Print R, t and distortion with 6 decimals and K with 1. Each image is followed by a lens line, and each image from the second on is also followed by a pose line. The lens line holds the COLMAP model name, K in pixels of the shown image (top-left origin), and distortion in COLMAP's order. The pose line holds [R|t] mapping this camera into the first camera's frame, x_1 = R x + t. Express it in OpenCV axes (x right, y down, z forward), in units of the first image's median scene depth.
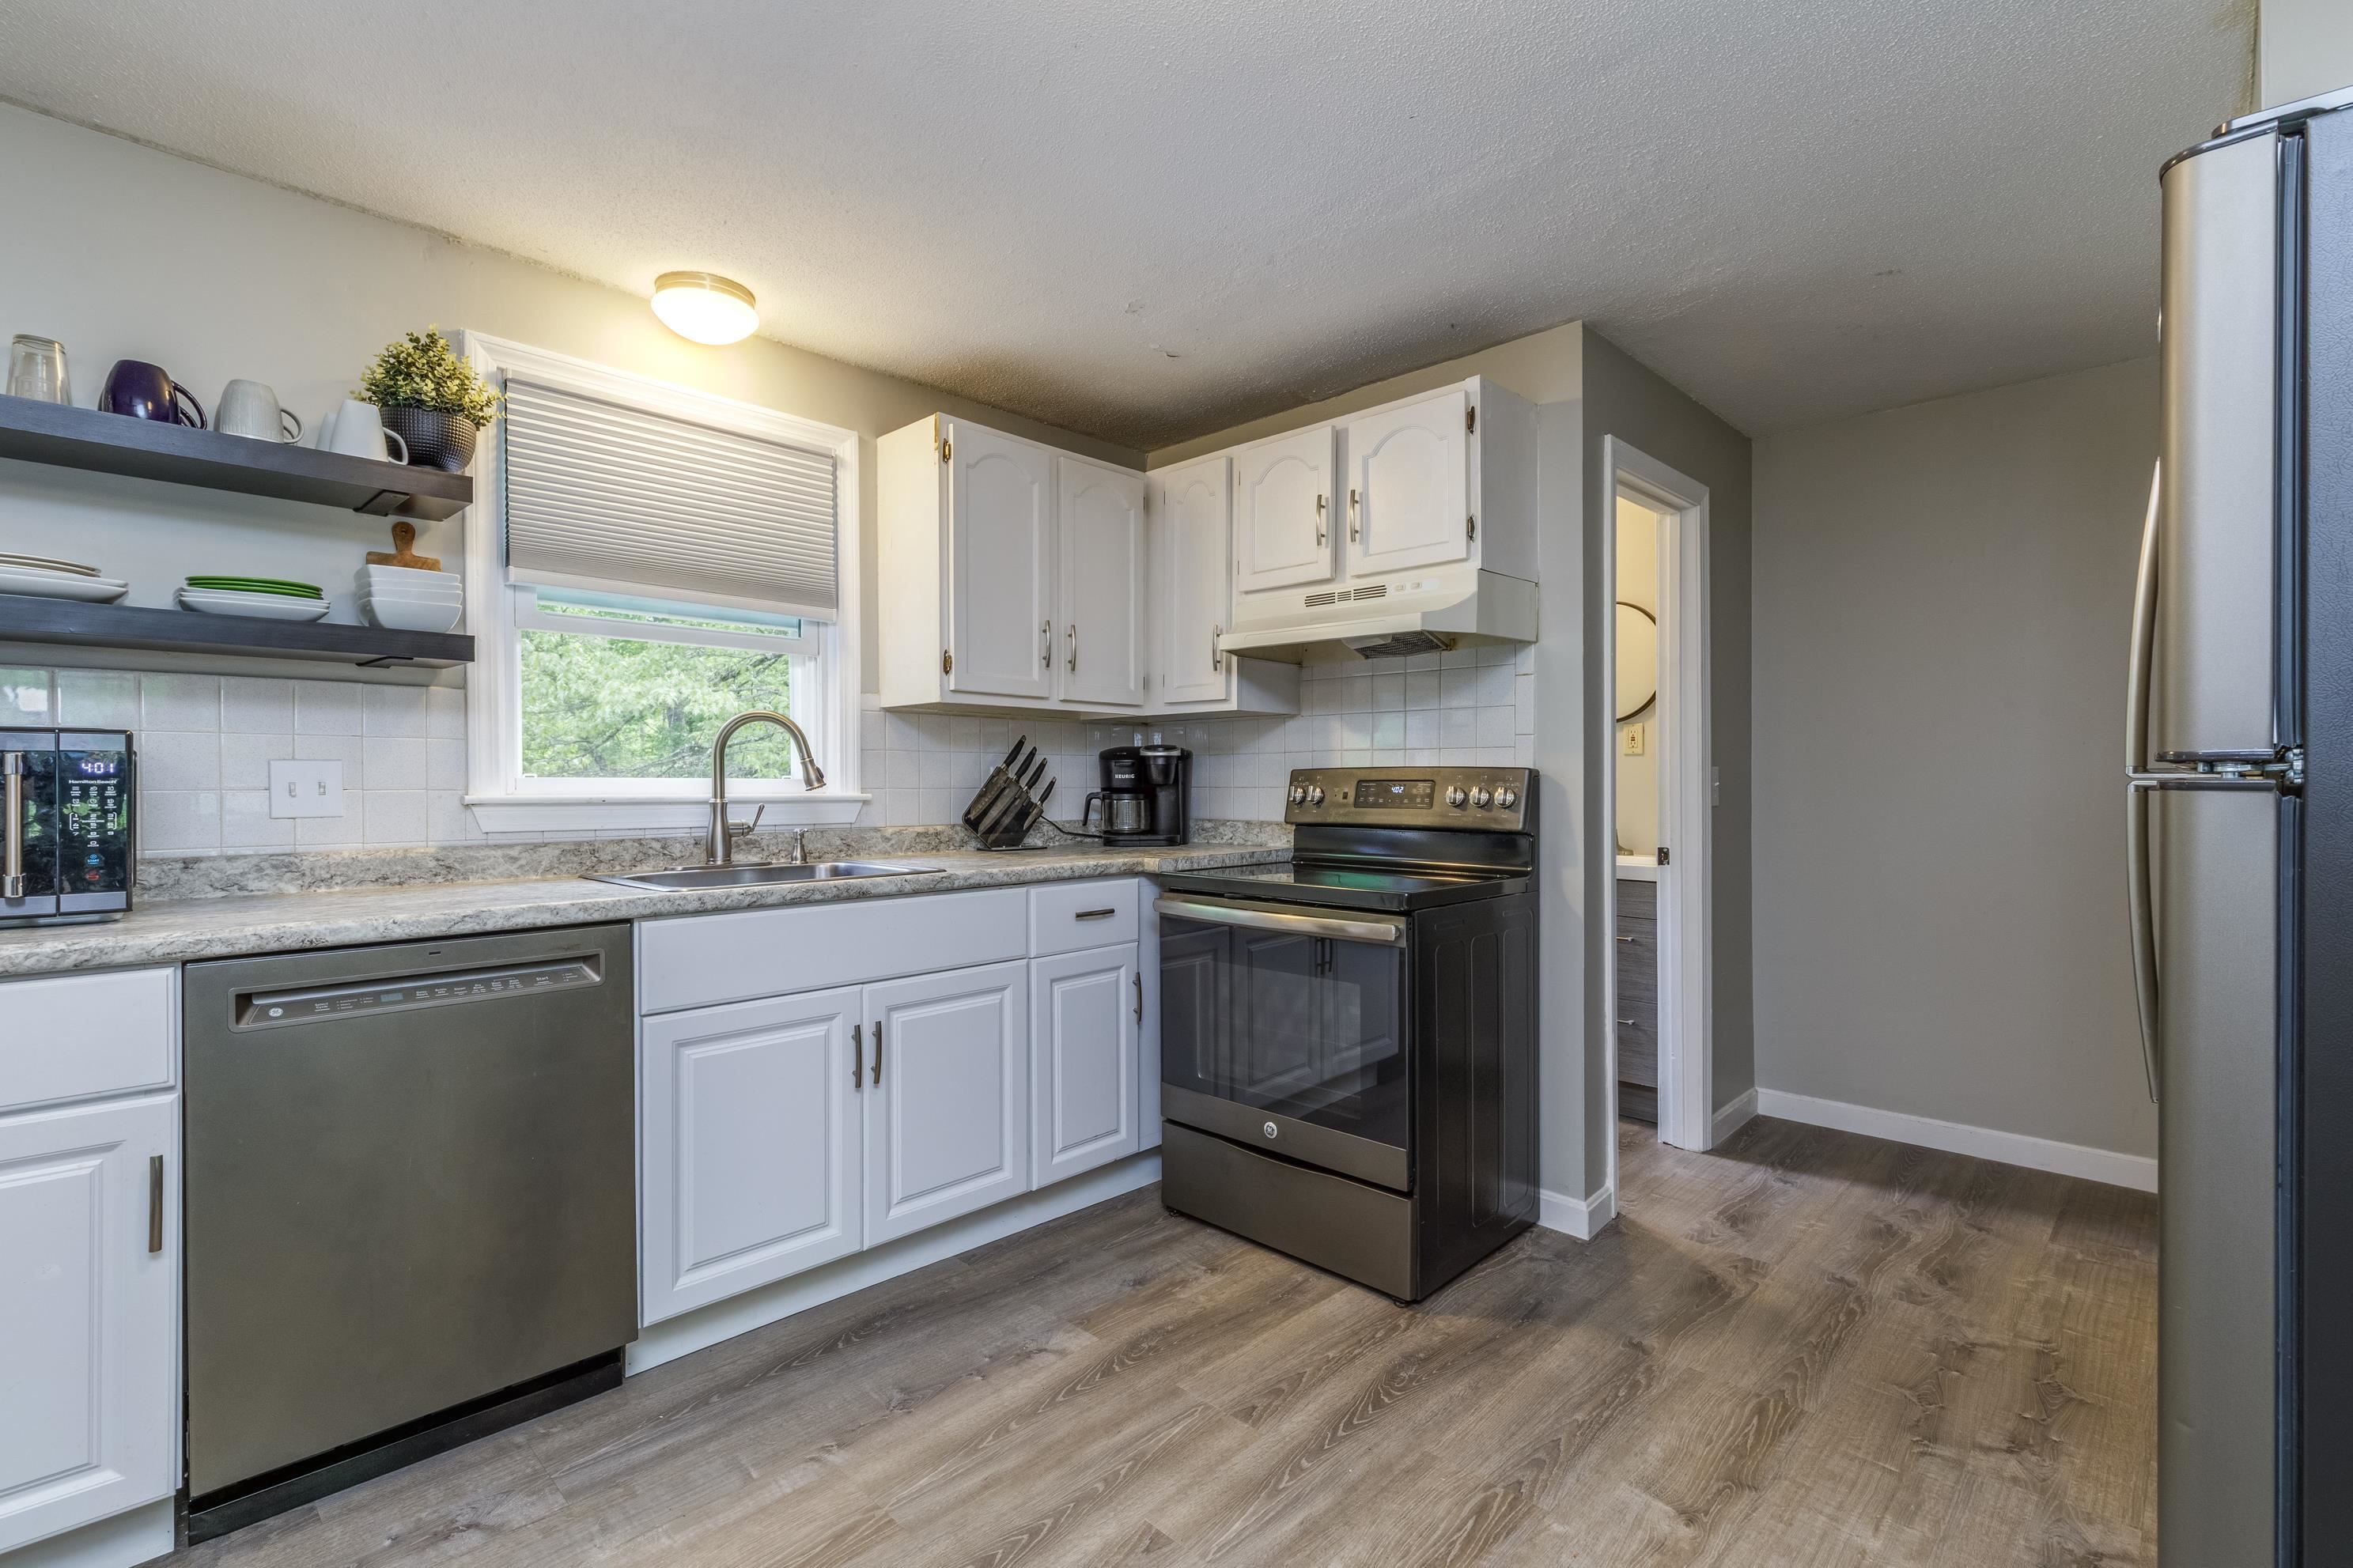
lens RADIAL K [[1077.7, 0, 1165.2], [0, 1077.7, 787.3], [0, 0, 1]] dist [0.004556, -0.000836]
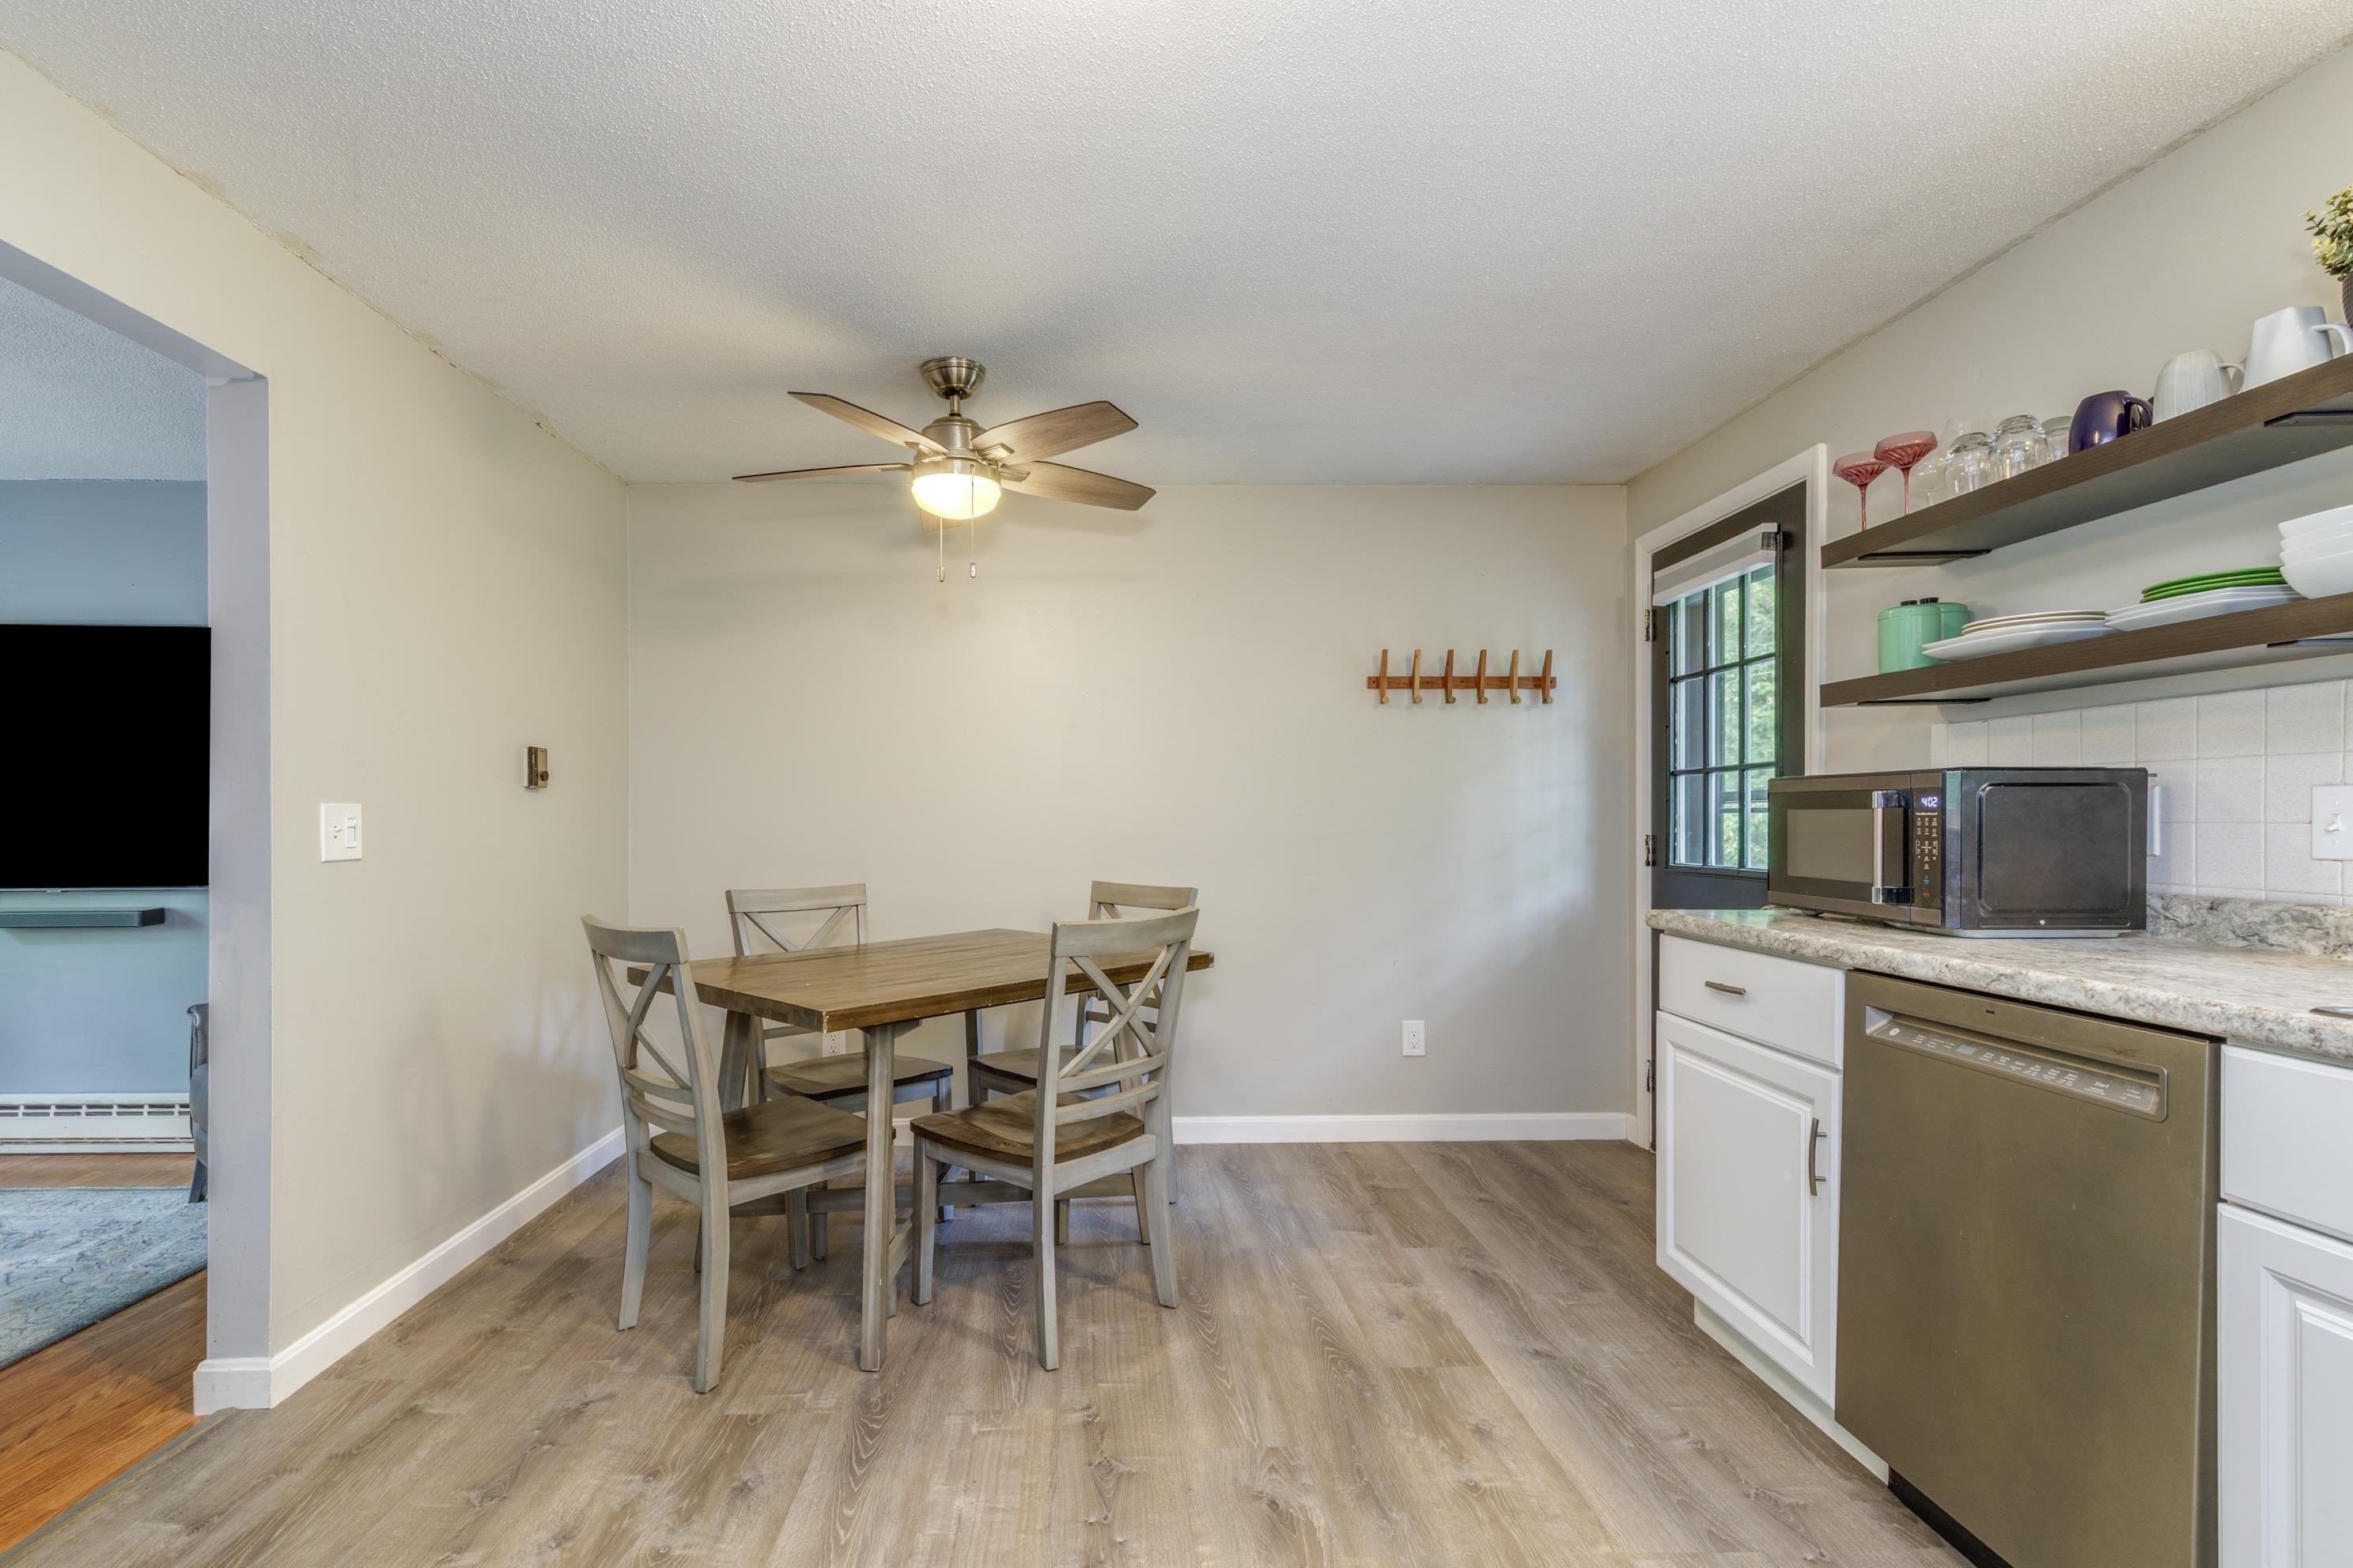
lens RADIAL K [[1093.4, 0, 1102.5], [0, 1093.4, 821.8], [0, 0, 1]] dist [0.003028, 0.000317]
pose [[-0.703481, 0.005671, -0.710692, 0.301412], [-0.000979, 0.999959, 0.008949, -0.004078], [0.710714, 0.006991, -0.703447, 0.752543]]
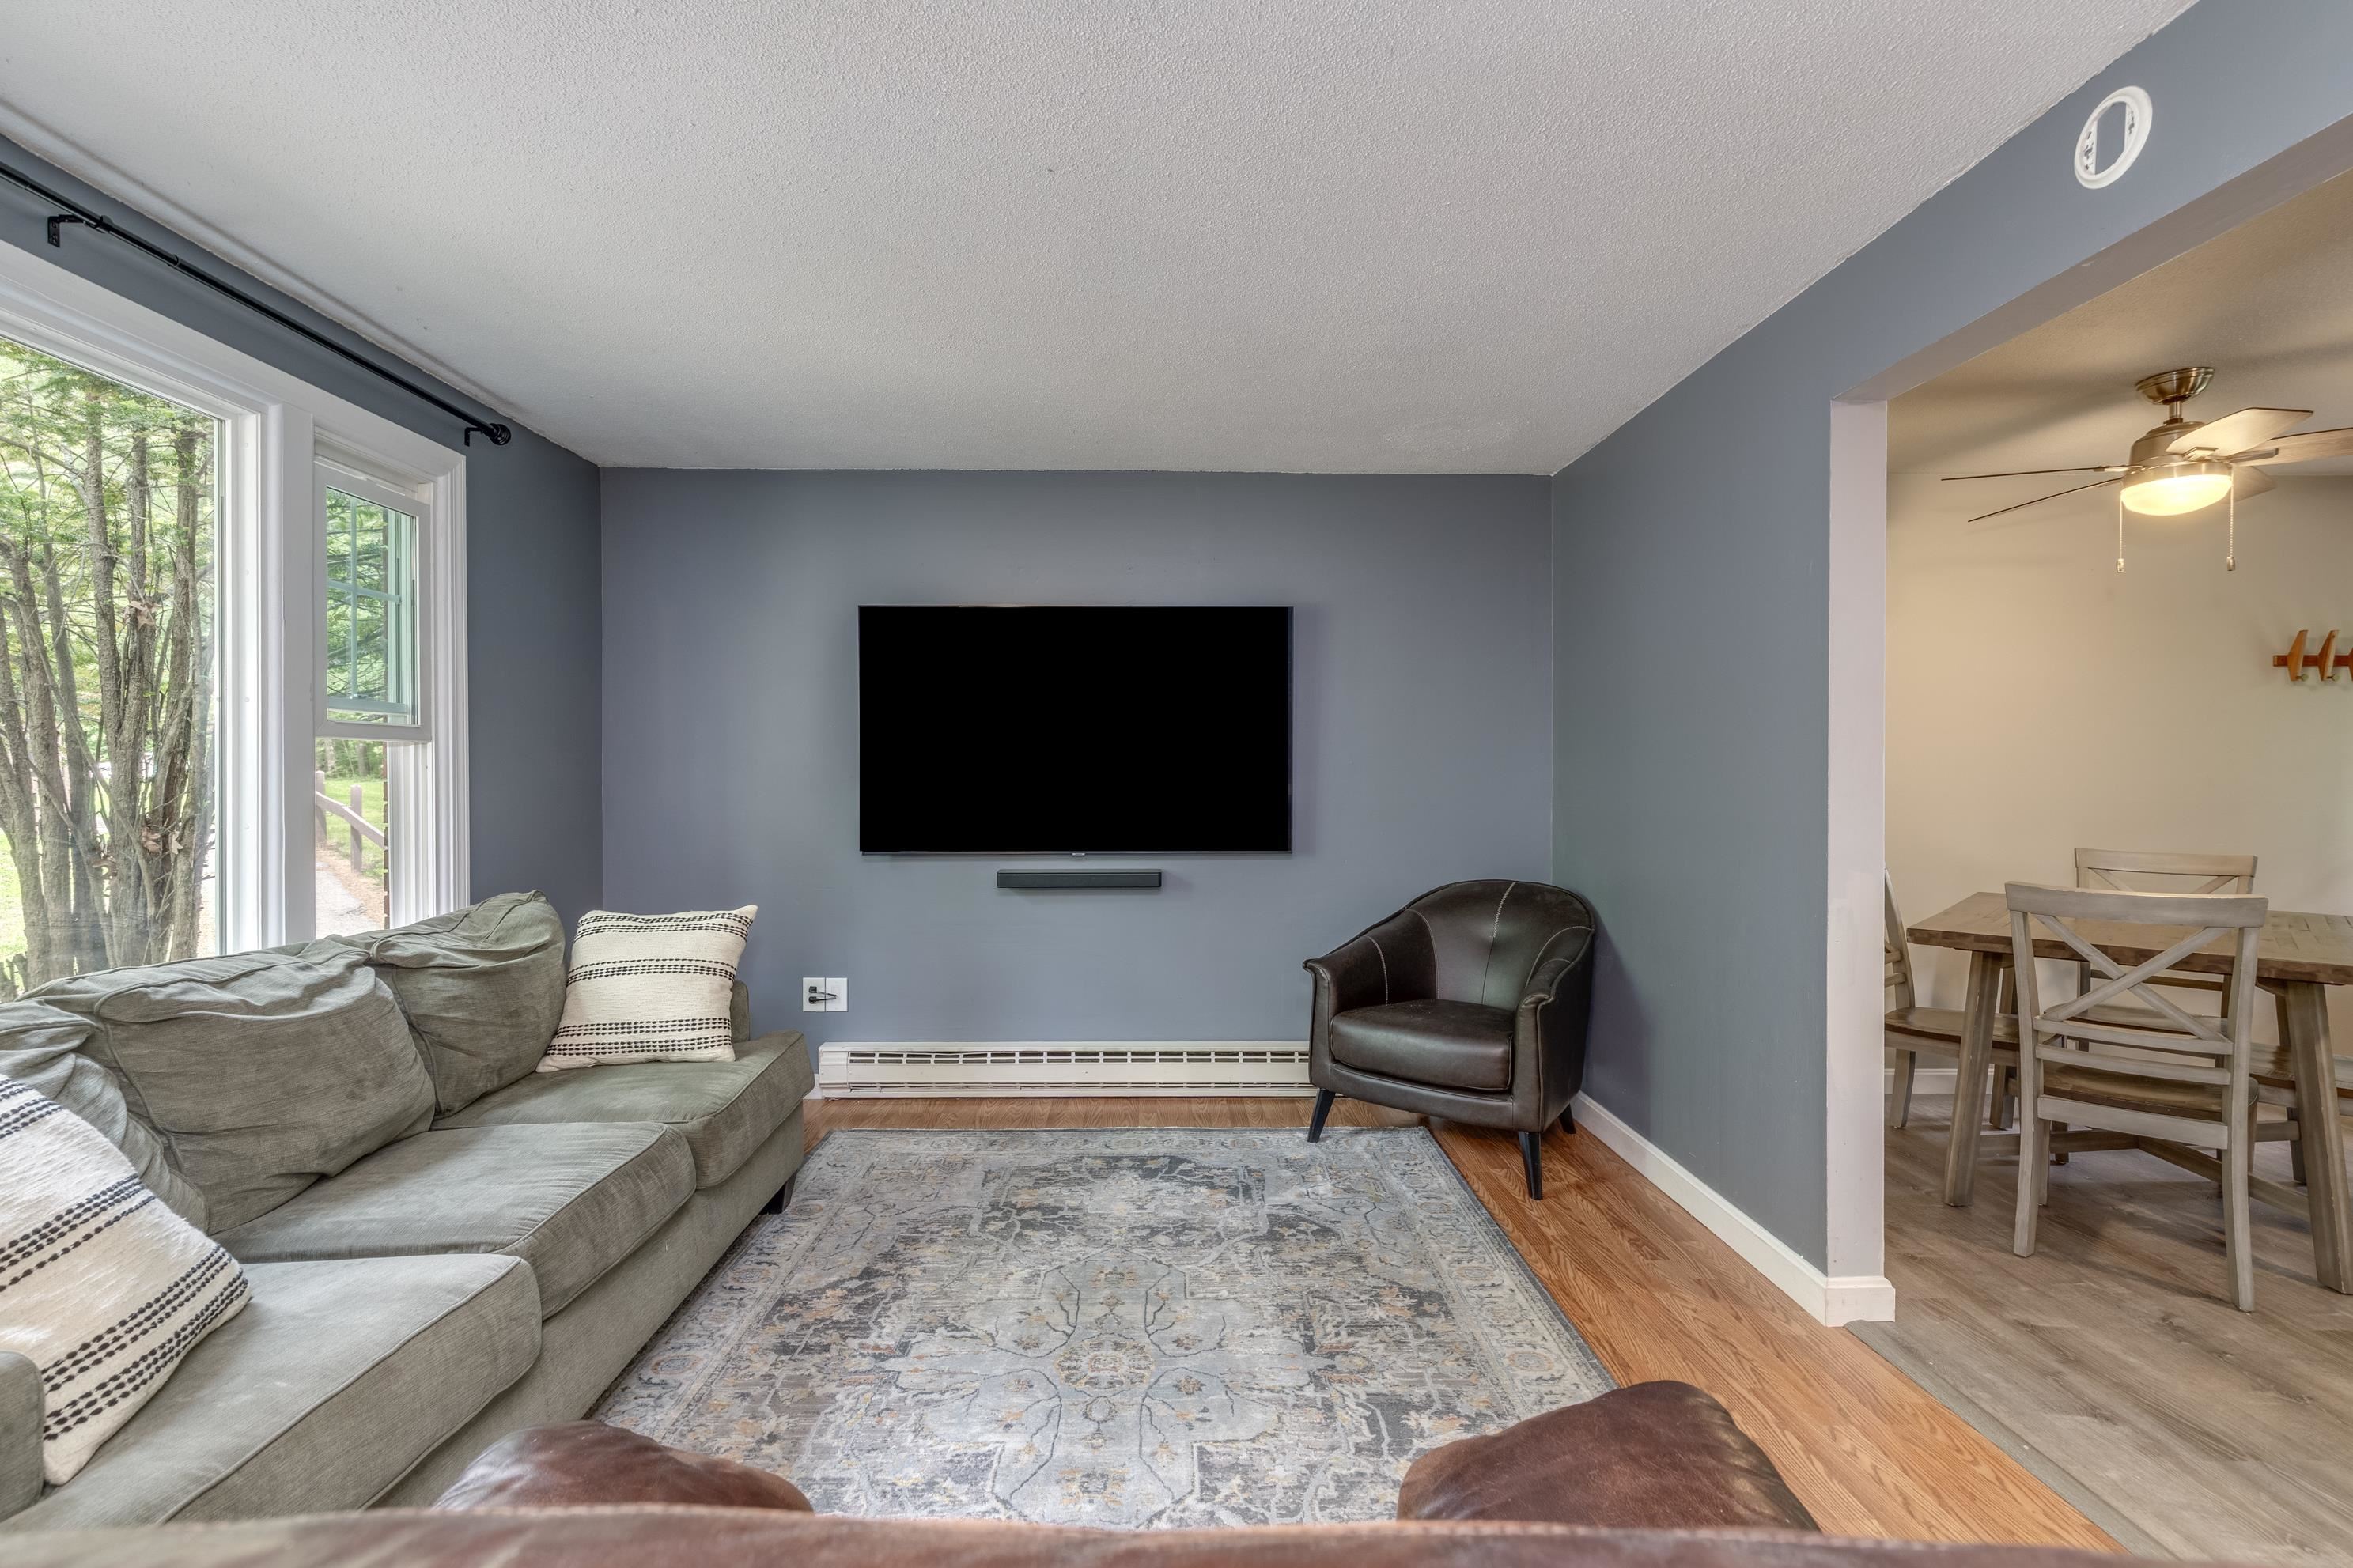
lens RADIAL K [[1093.5, 0, 1180.2], [0, 1093.5, 766.9], [0, 0, 1]] dist [0.001403, -0.000352]
pose [[-0.704678, -0.000975, -0.709527, 1.238603], [-0.003604, 0.999991, 0.002205, -0.024150], [0.709518, 0.004112, -0.704675, -0.046327]]
